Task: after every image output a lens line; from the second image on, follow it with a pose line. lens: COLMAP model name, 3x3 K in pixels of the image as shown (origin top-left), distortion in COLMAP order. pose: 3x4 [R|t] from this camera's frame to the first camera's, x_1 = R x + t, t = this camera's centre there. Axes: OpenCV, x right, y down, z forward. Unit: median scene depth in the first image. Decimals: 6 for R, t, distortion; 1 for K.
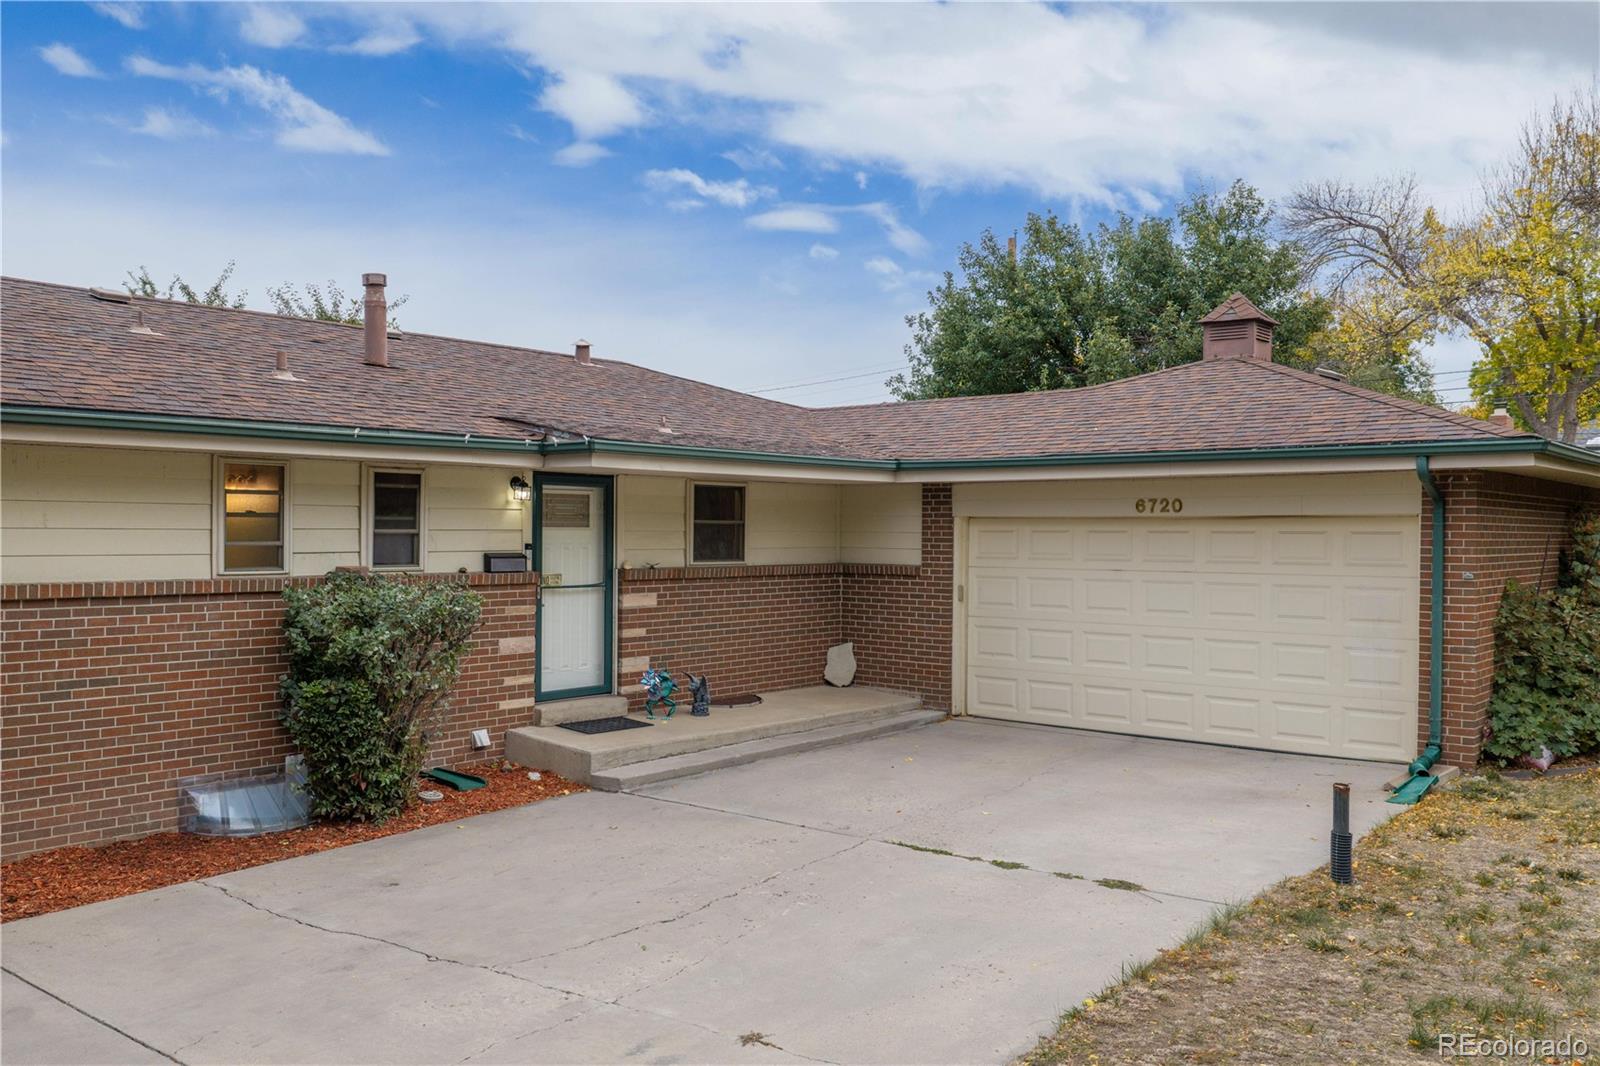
lens RADIAL K [[1328.3, 0, 800.0], [0, 1328.3, 533.0], [0, 0, 1]] dist [0.033397, -0.066010]
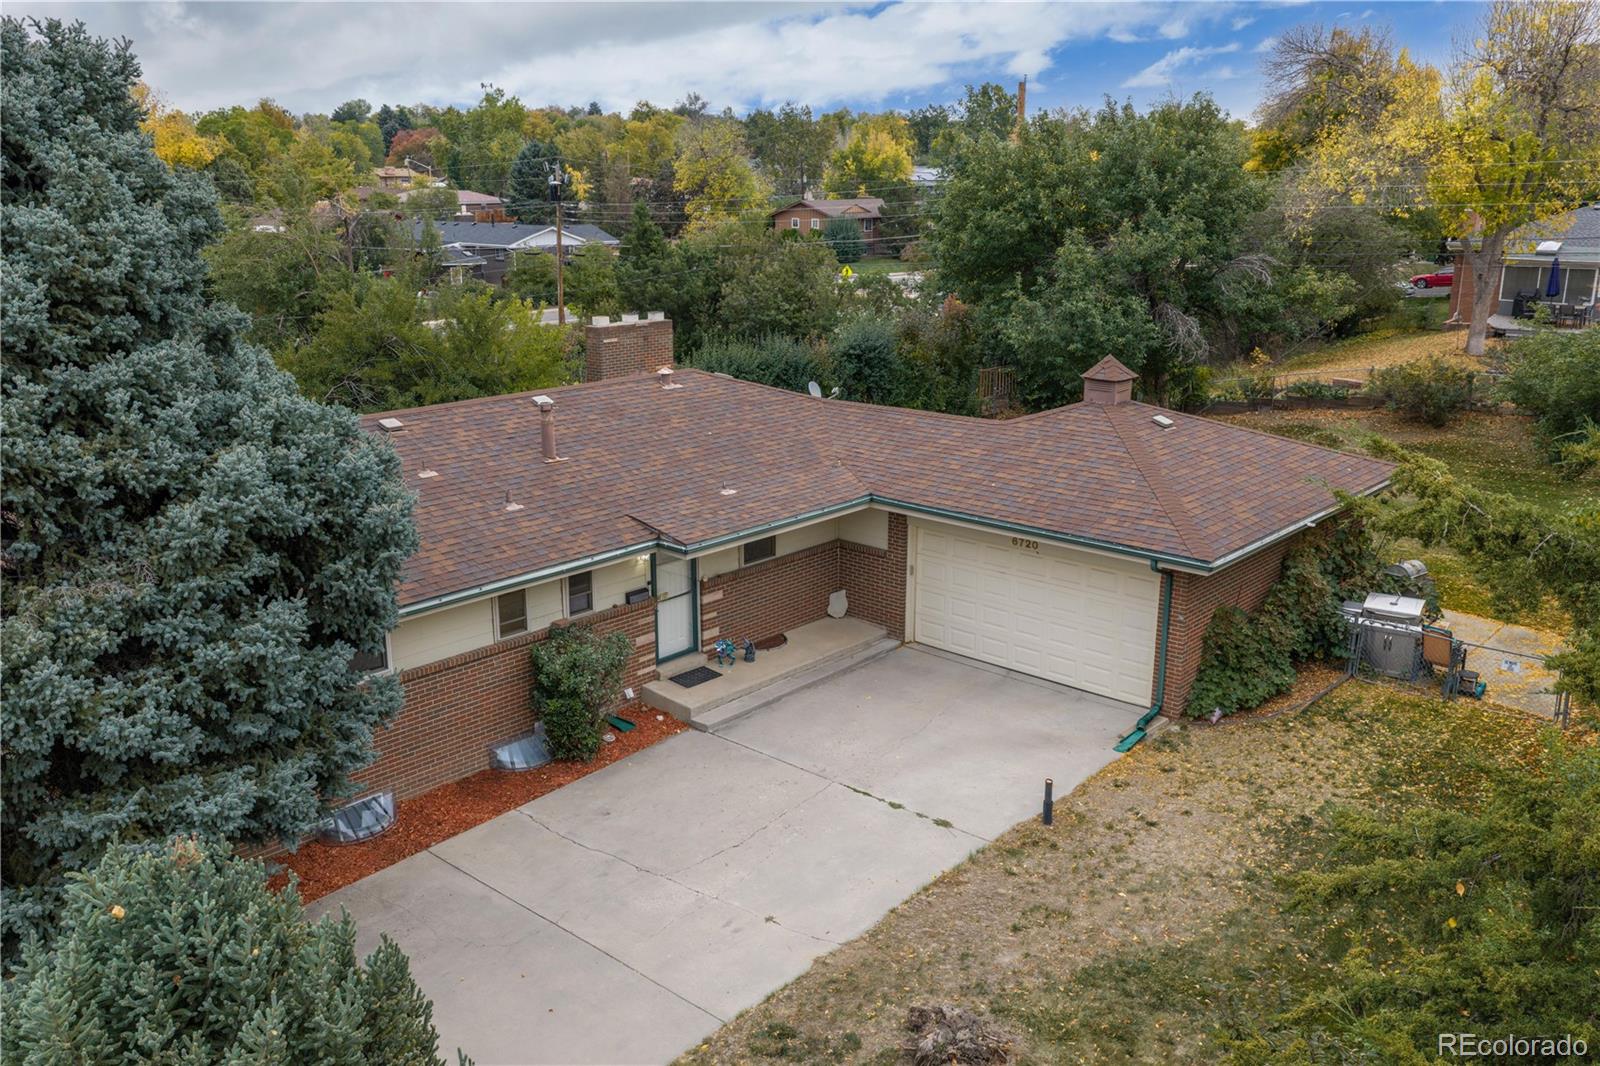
lens RADIAL K [[1328.3, 0, 800.0], [0, 1328.3, 533.0], [0, 0, 1]] dist [0.033397, -0.066010]
pose [[0.999239, 0.004499, -0.038738, 0.060927], [0.005662, 0.966061, 0.258252, -0.515056], [0.038585, -0.258275, 0.965301, -0.668980]]
